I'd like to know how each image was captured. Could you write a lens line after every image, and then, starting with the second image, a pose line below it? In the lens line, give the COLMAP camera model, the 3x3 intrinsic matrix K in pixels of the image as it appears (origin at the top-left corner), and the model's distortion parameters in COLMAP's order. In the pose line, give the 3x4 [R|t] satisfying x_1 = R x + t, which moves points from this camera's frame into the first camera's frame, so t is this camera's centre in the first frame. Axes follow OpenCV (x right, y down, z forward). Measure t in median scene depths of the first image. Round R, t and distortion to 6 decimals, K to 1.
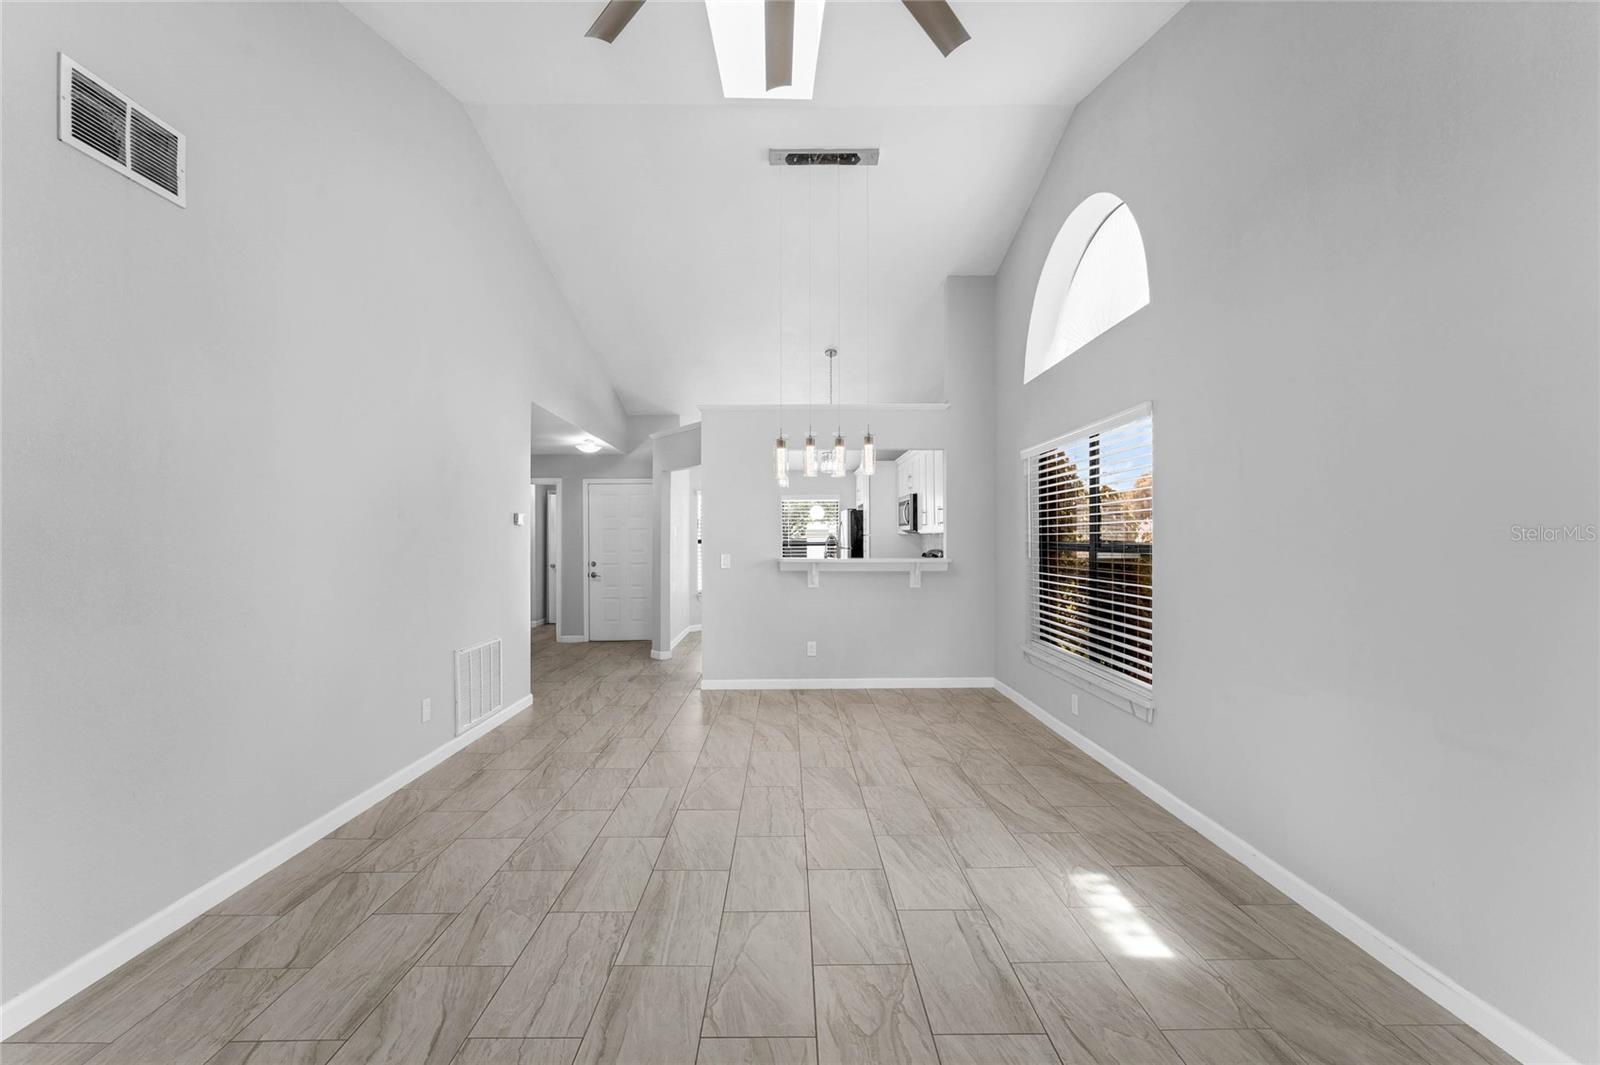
lens RADIAL K [[689.4, 0, 800.5], [0, 689.4, 548.7], [0, 0, 1]] dist [0.001153, 0.000172]
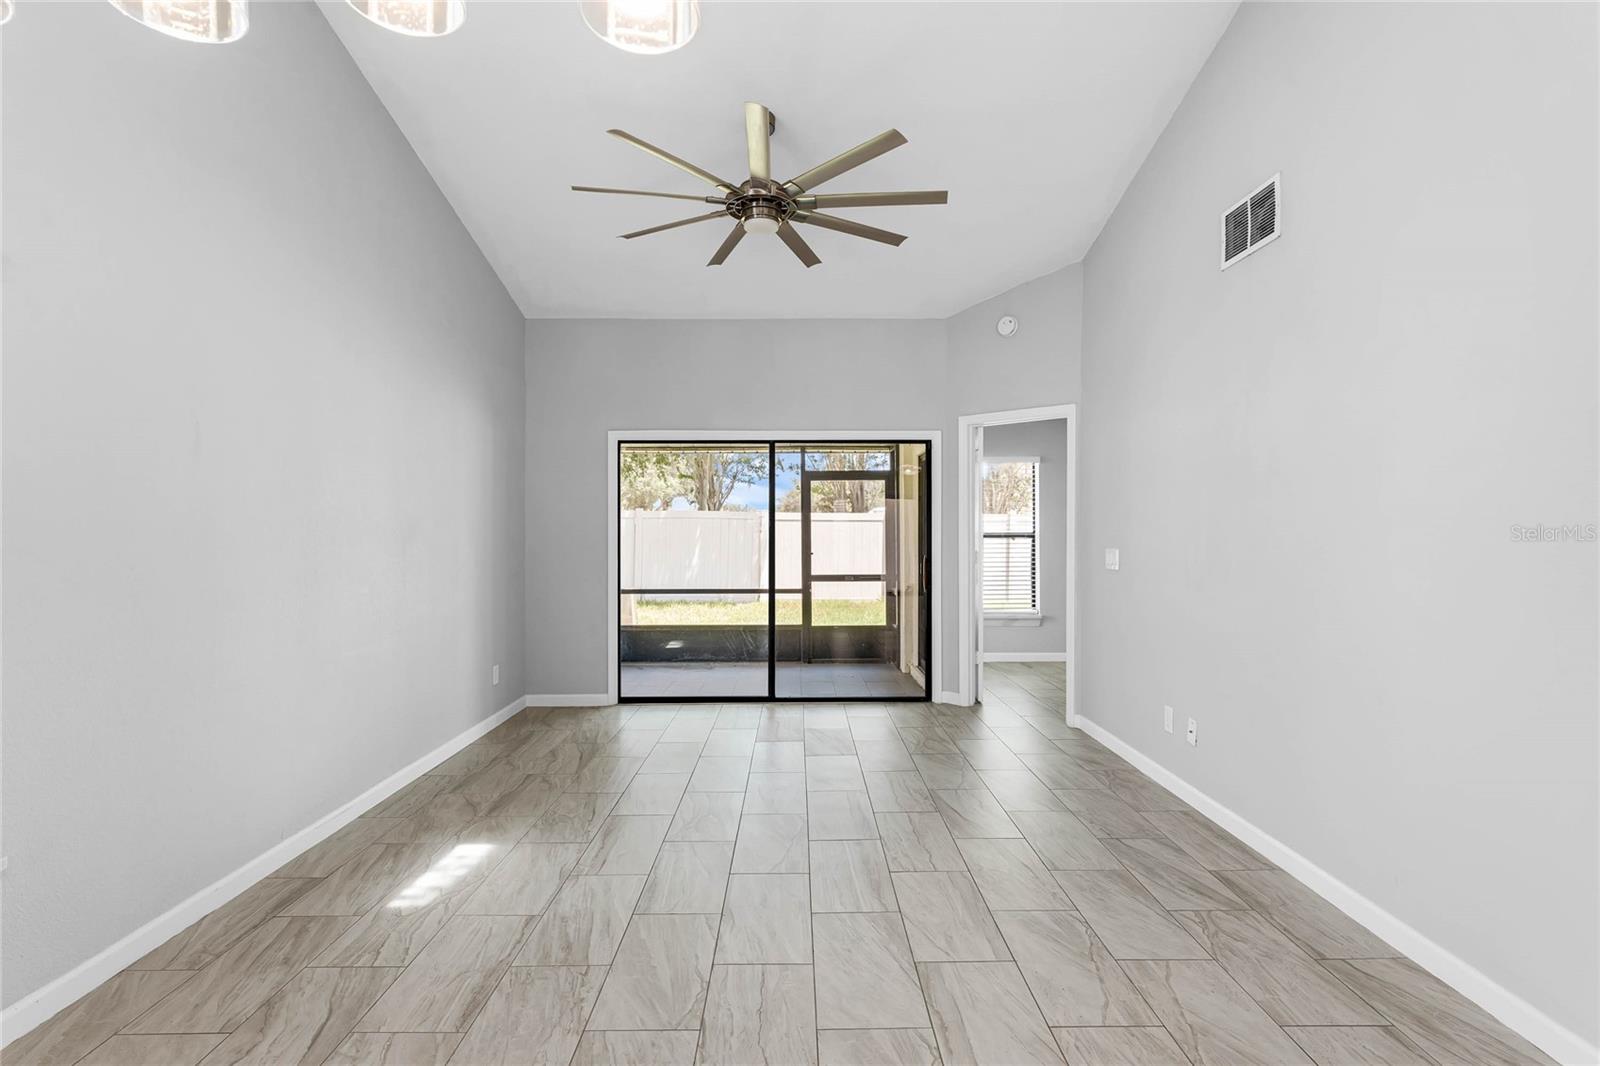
lens RADIAL K [[766.0, 0, 800.8], [0, 766.0, 530.3], [0, 0, 1]] dist [-0.001320, -0.000690]
pose [[-0.999947, 0.003717, 0.009600, -0.095269], [0.003831, 0.999922, 0.011910, -0.023100], [-0.009555, 0.011946, -0.999883, 1.859245]]
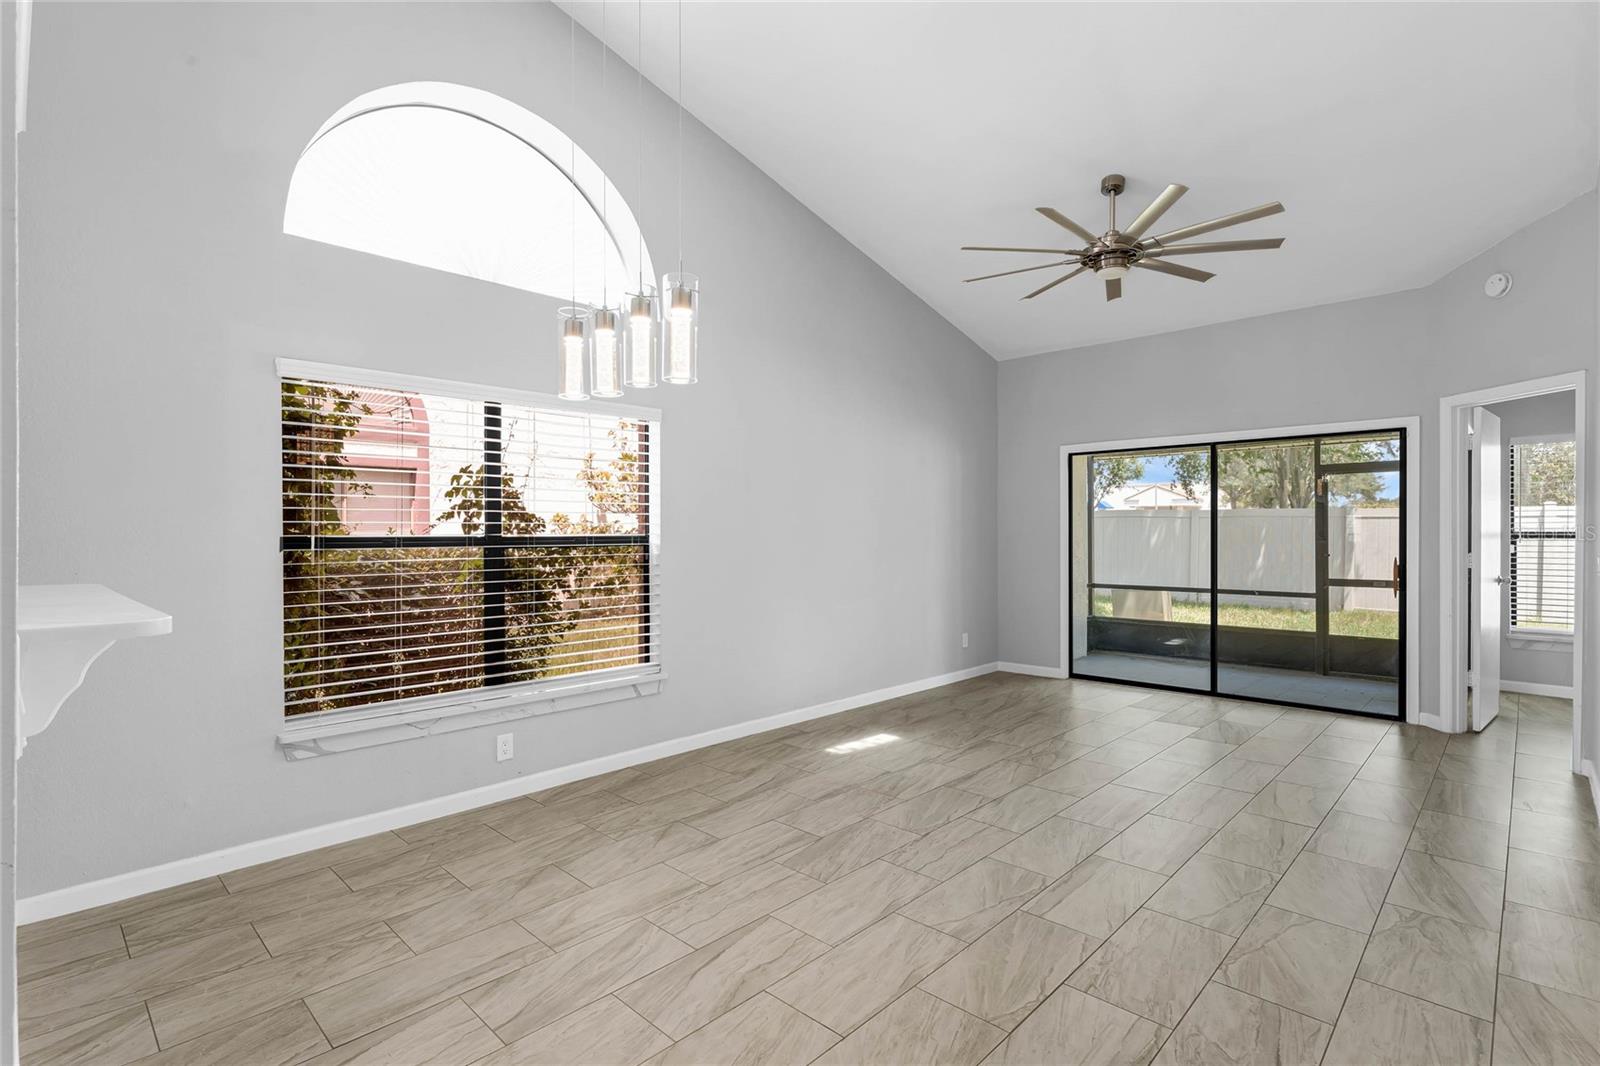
lens RADIAL K [[766.0, 0, 806.2], [0, 766.0, 535.6], [0, 0, 1]] dist [-0.001320, -0.000690]
pose [[-0.711964, 0.000336, 0.702216, -0.675040], [0.013118, 0.999832, 0.012821, -0.024947], [-0.702093, 0.018340, -0.711849, 2.096581]]
